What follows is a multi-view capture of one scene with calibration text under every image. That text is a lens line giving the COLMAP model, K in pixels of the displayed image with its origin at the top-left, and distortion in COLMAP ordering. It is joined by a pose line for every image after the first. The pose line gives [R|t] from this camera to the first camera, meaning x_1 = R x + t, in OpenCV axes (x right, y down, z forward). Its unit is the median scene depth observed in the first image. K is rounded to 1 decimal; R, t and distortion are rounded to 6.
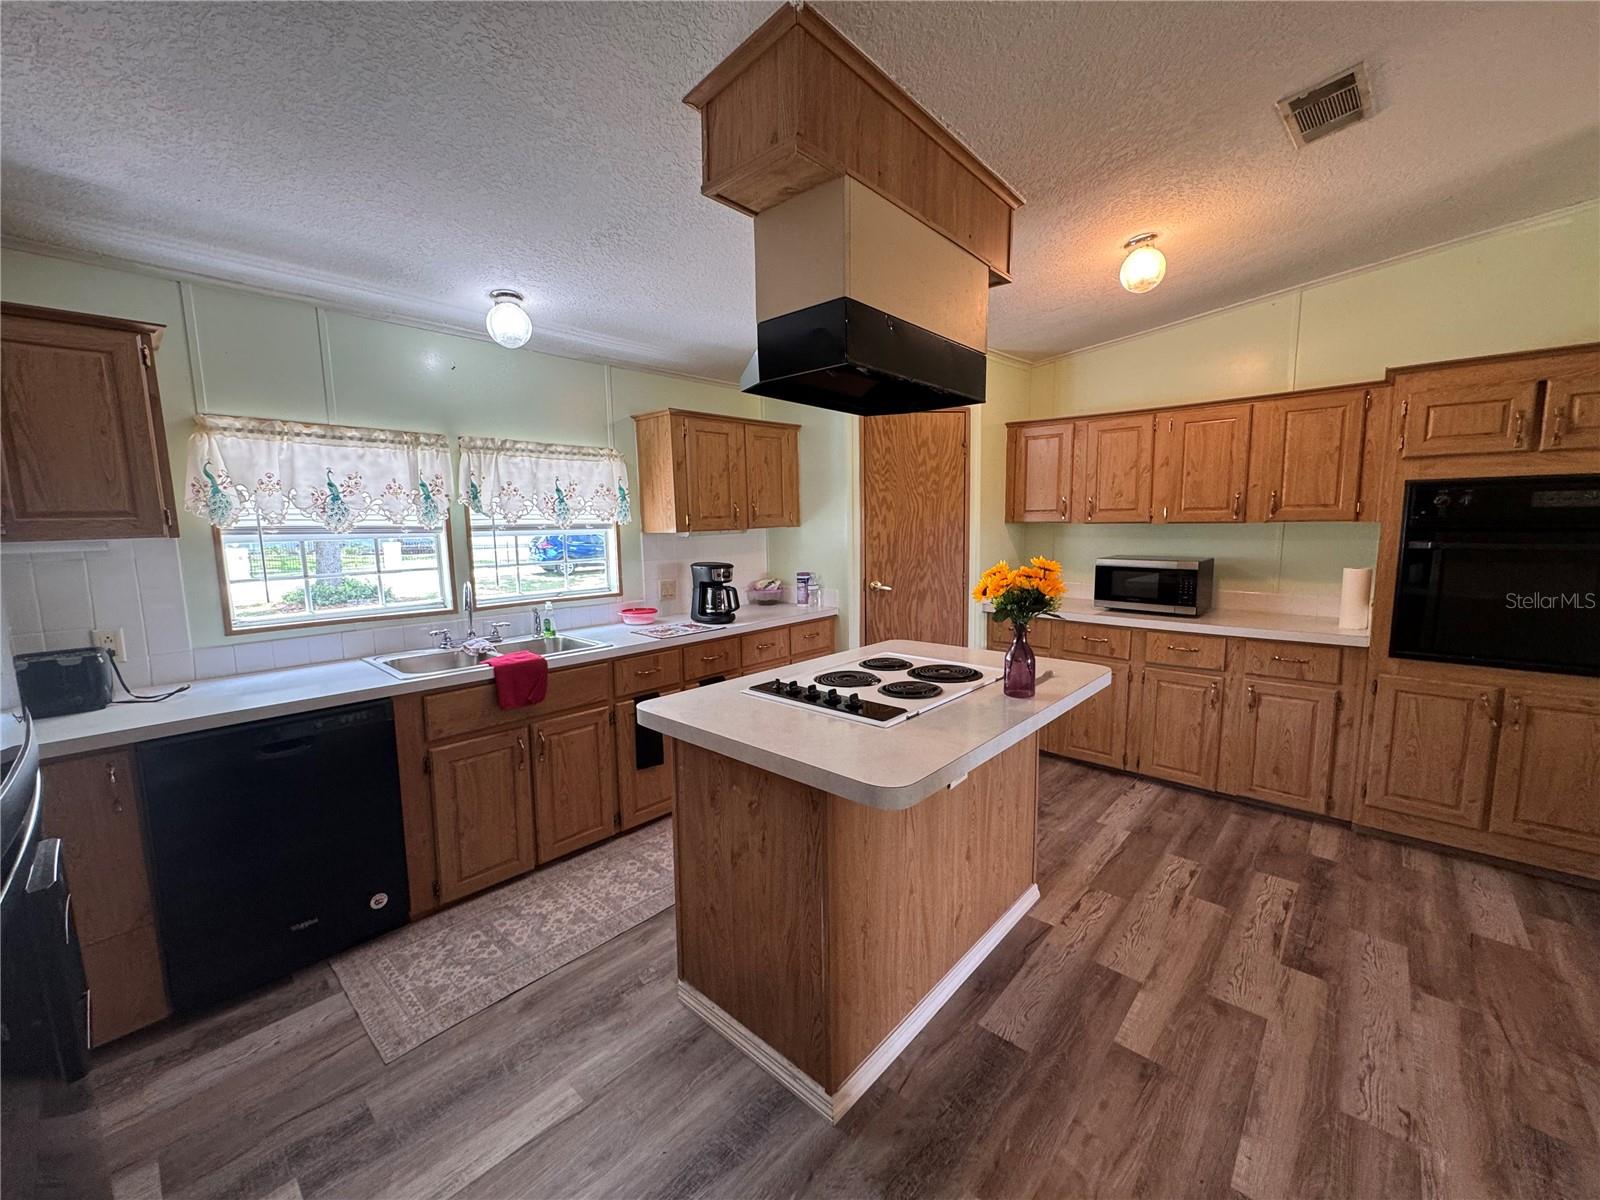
lens RADIAL K [[637.8, 0, 797.8], [0, 637.8, 597.2], [0, 0, 1]] dist [-0.002482, 0.000381]
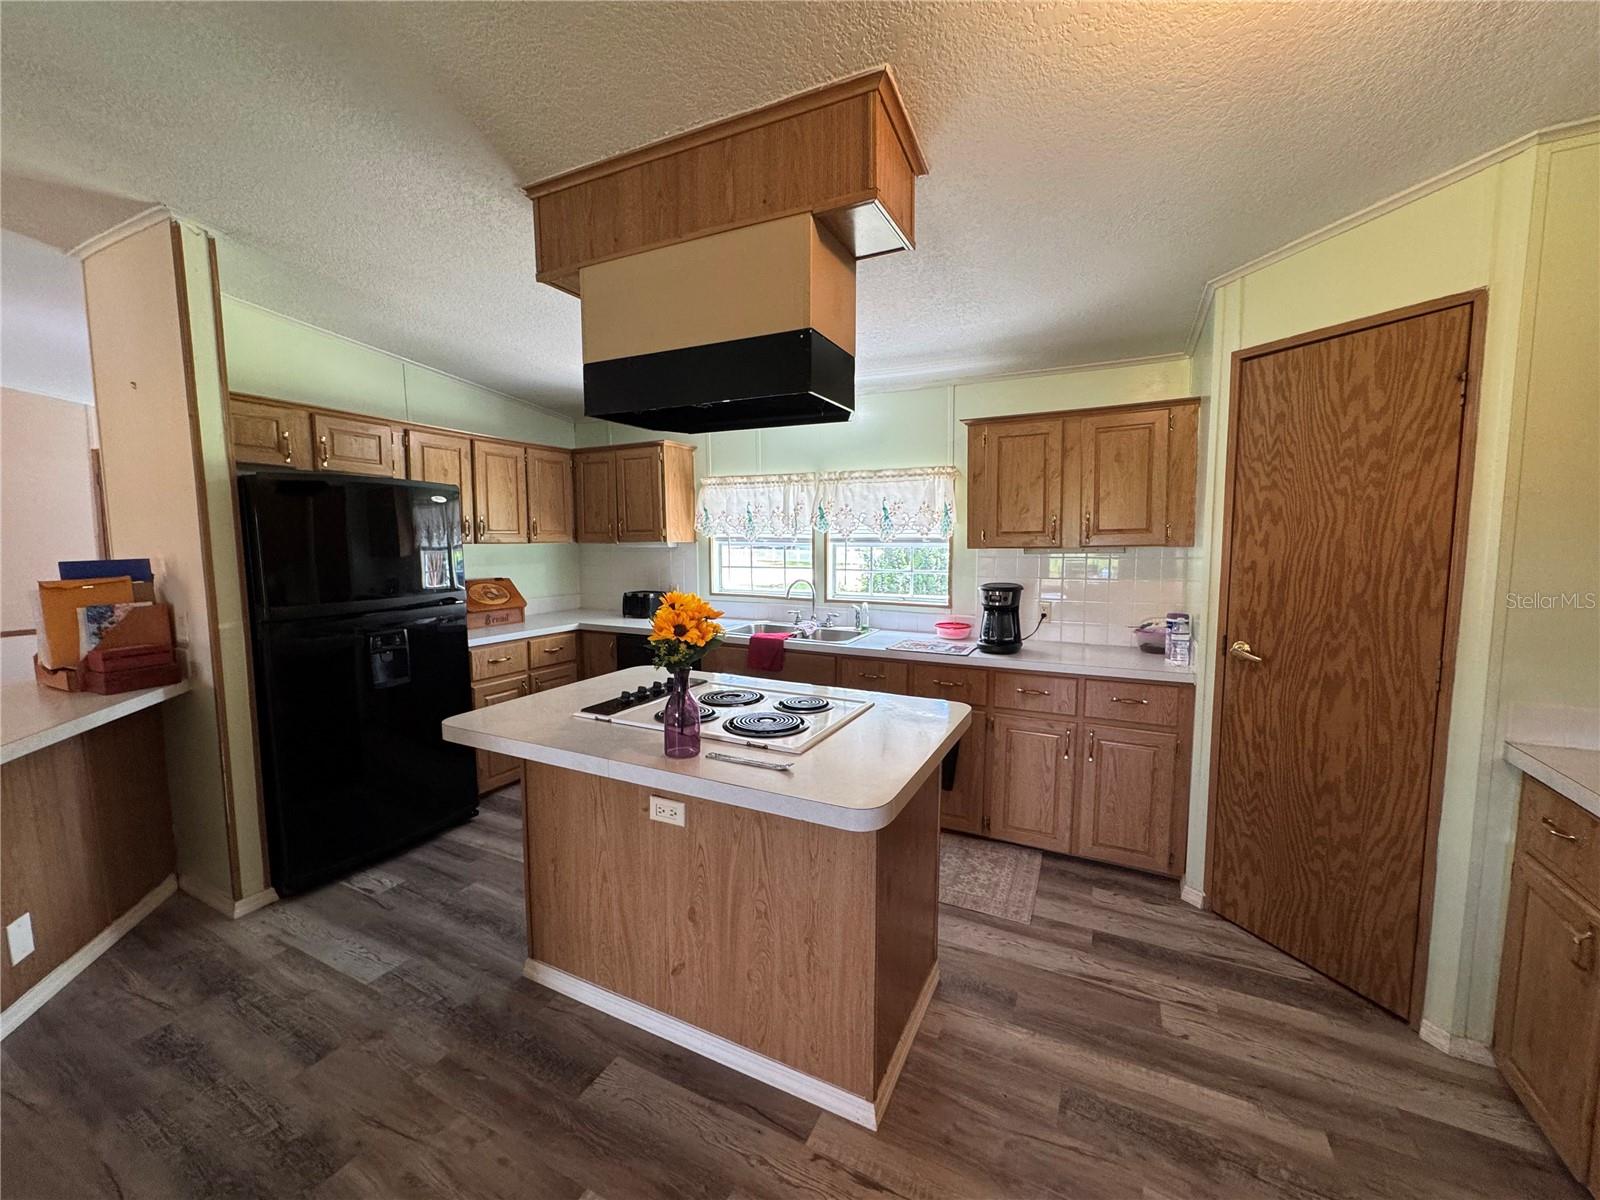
lens RADIAL K [[637.8, 0, 801.7], [0, 637.8, 597.2], [0, 0, 1]] dist [-0.002482, 0.000381]
pose [[0.269886, 0.106785, -0.956953, 0.665724], [-0.115578, 0.990239, 0.077903, -0.075801], [0.955931, 0.089577, 0.279593, 0.508848]]
